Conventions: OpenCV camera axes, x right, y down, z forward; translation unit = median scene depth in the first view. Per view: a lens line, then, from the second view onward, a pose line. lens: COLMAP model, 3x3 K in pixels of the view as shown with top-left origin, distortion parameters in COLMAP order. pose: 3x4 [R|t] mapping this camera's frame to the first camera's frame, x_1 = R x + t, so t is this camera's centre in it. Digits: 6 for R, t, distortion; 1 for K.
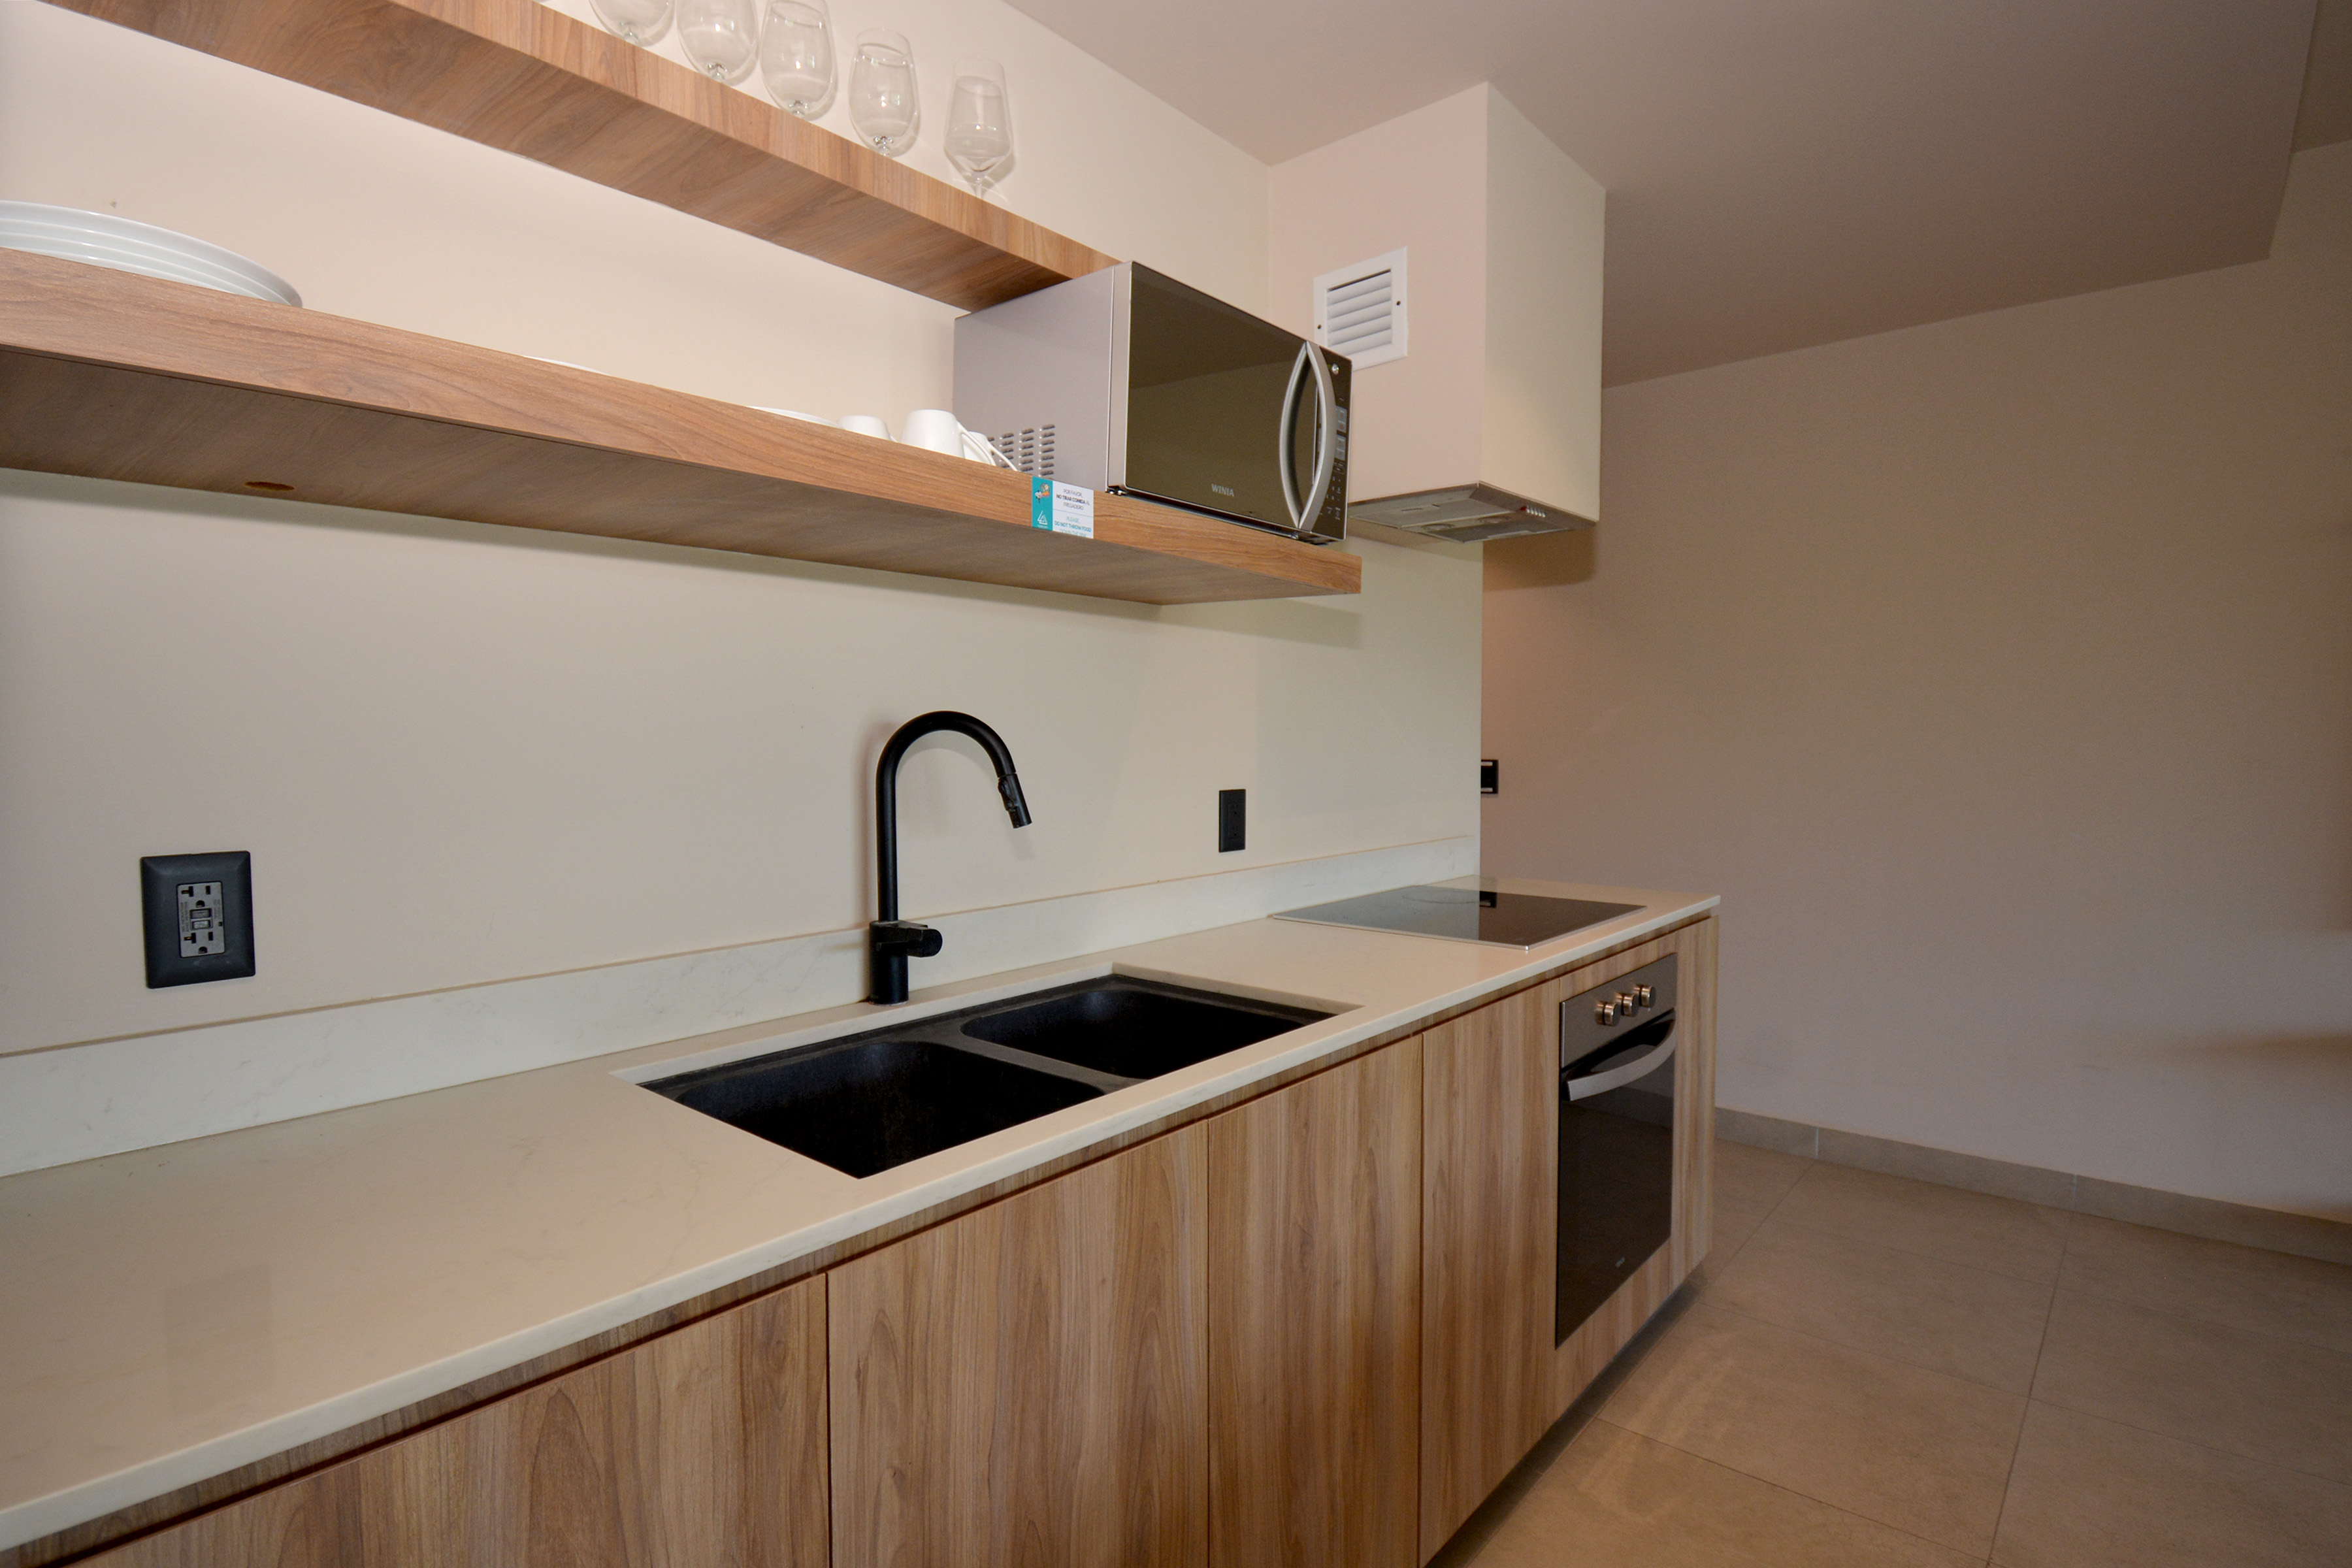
lens RADIAL K [[1199.8, 0, 1145.1], [0, 1199.8, 785.8], [0, 0, 1]] dist [0.006382, -0.010329]
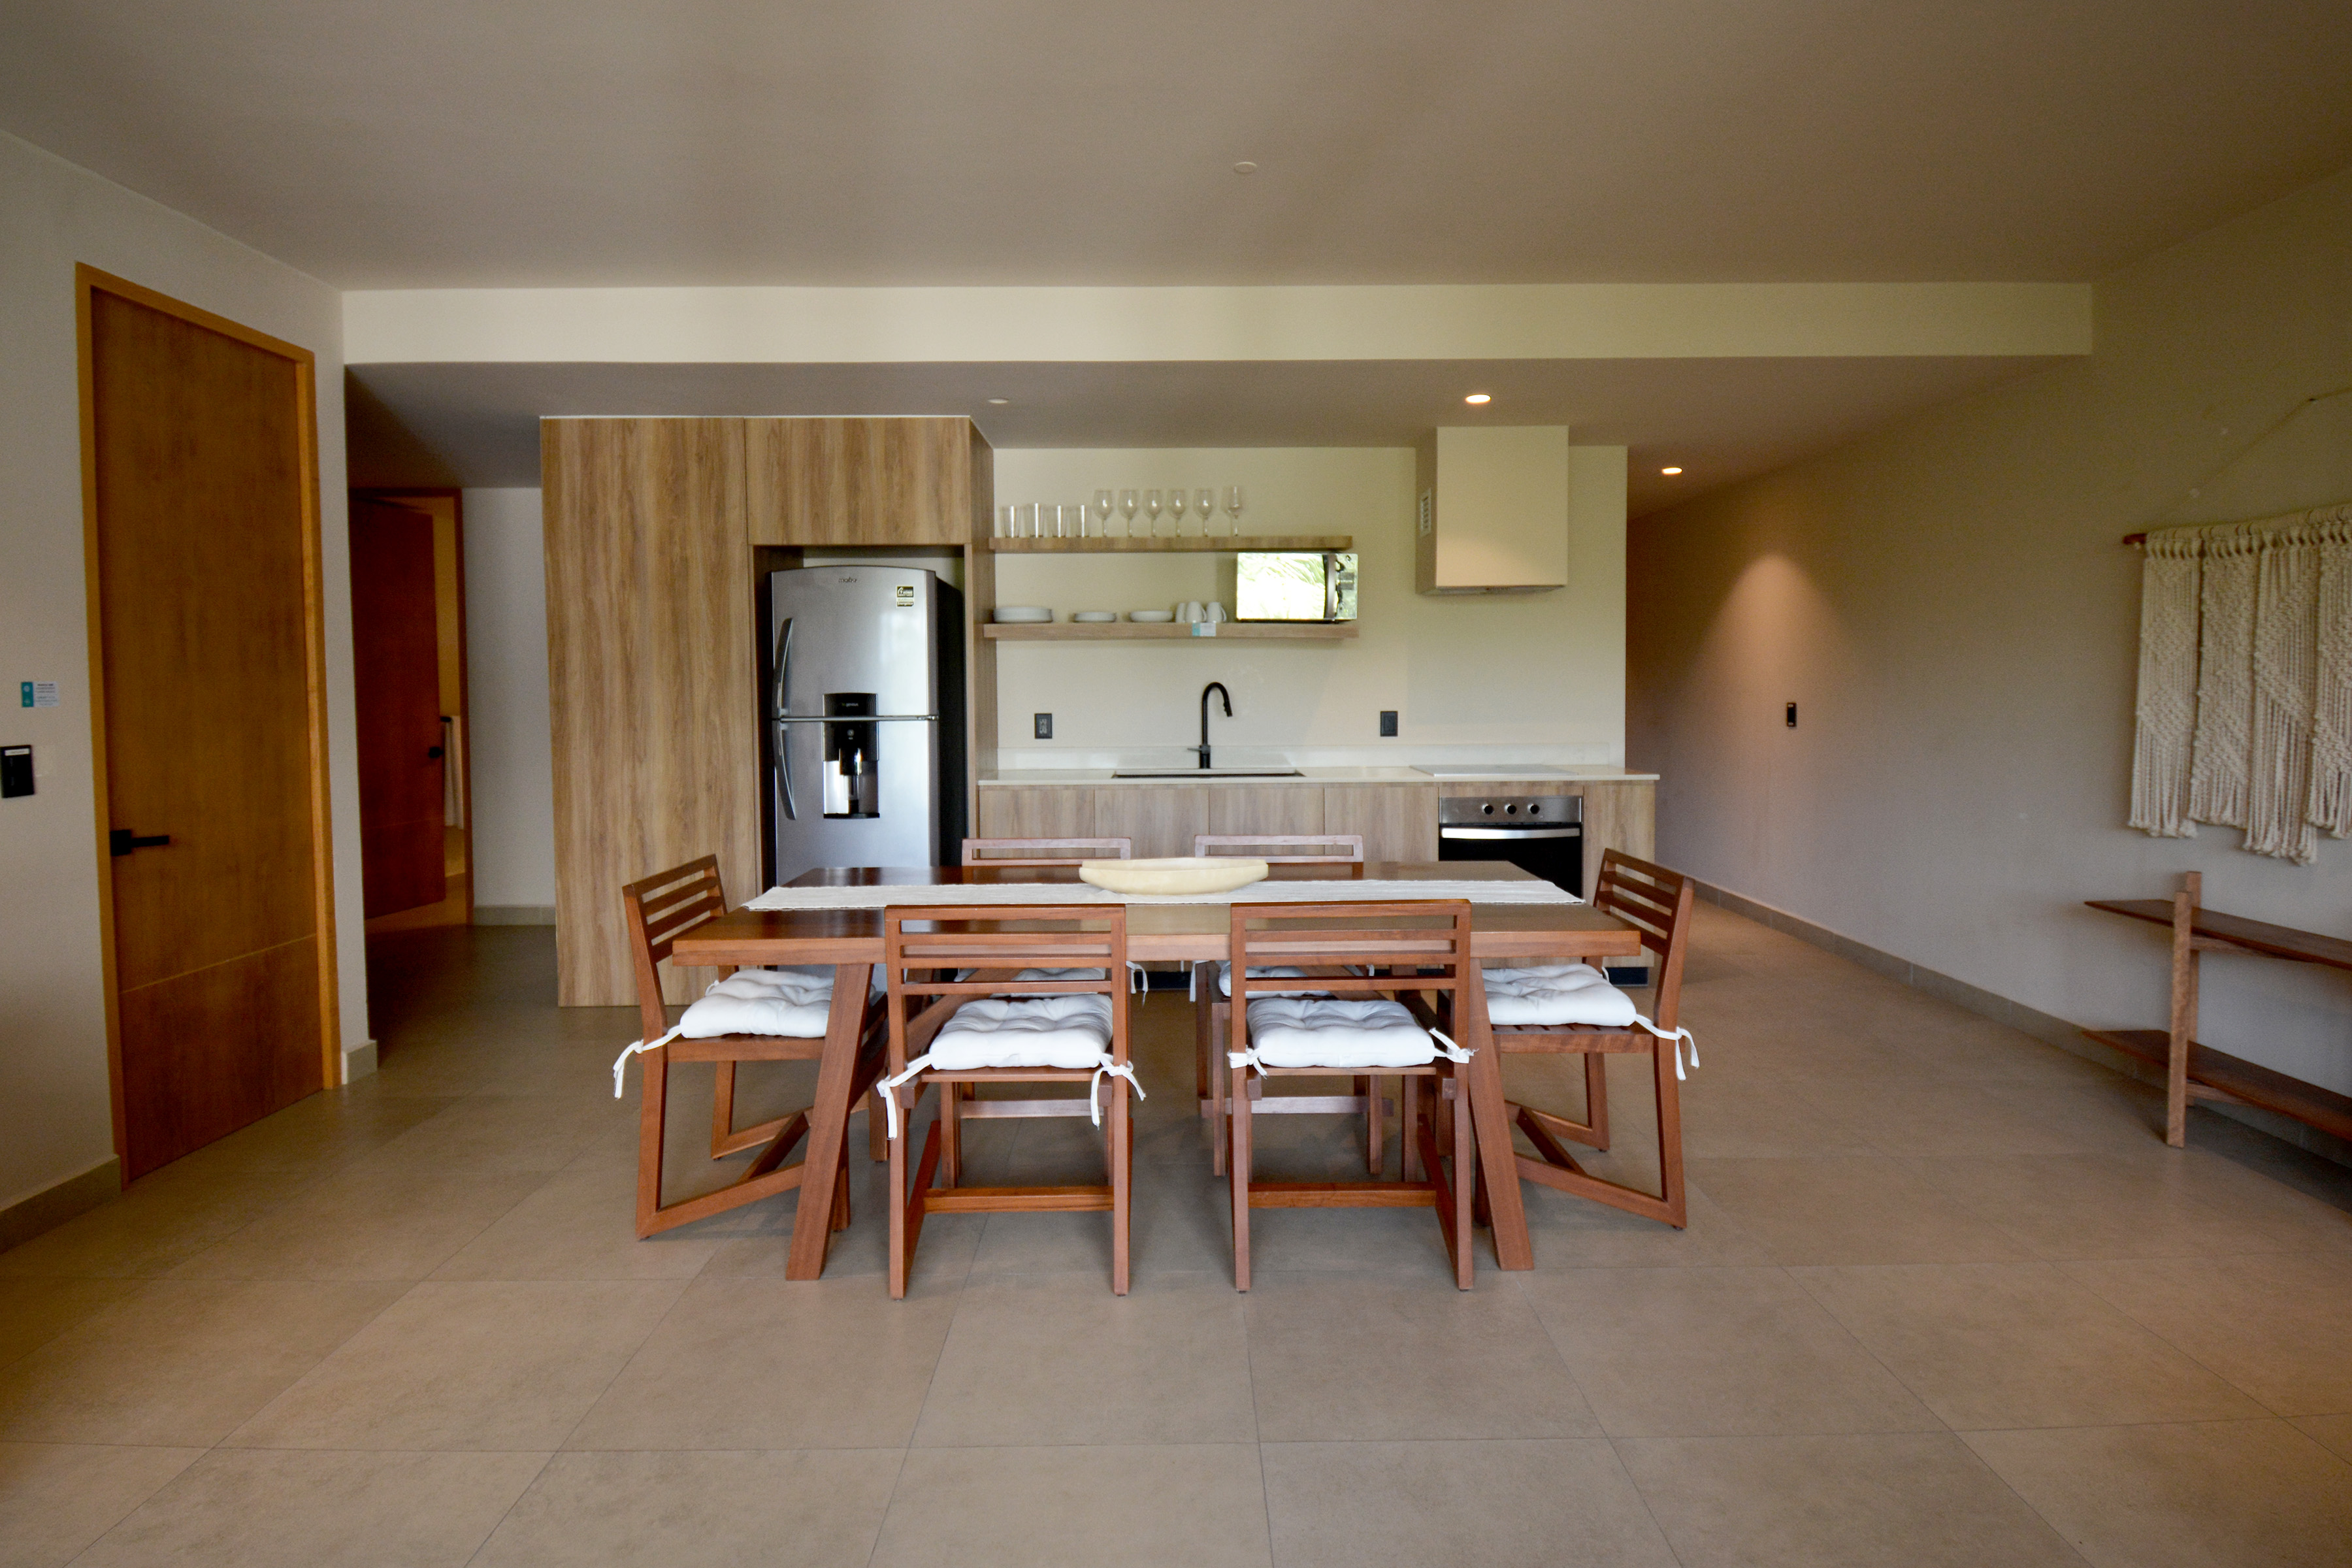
lens RADIAL K [[1199.8, 0, 1194.7], [0, 1199.8, 734.5], [0, 0, 1]] dist [0.006382, -0.010329]
pose [[0.675616, 0.031933, -0.736562, 2.379267], [-0.028285, 0.999449, 0.017386, 0.029889], [0.736711, 0.009088, 0.676147, -1.370631]]
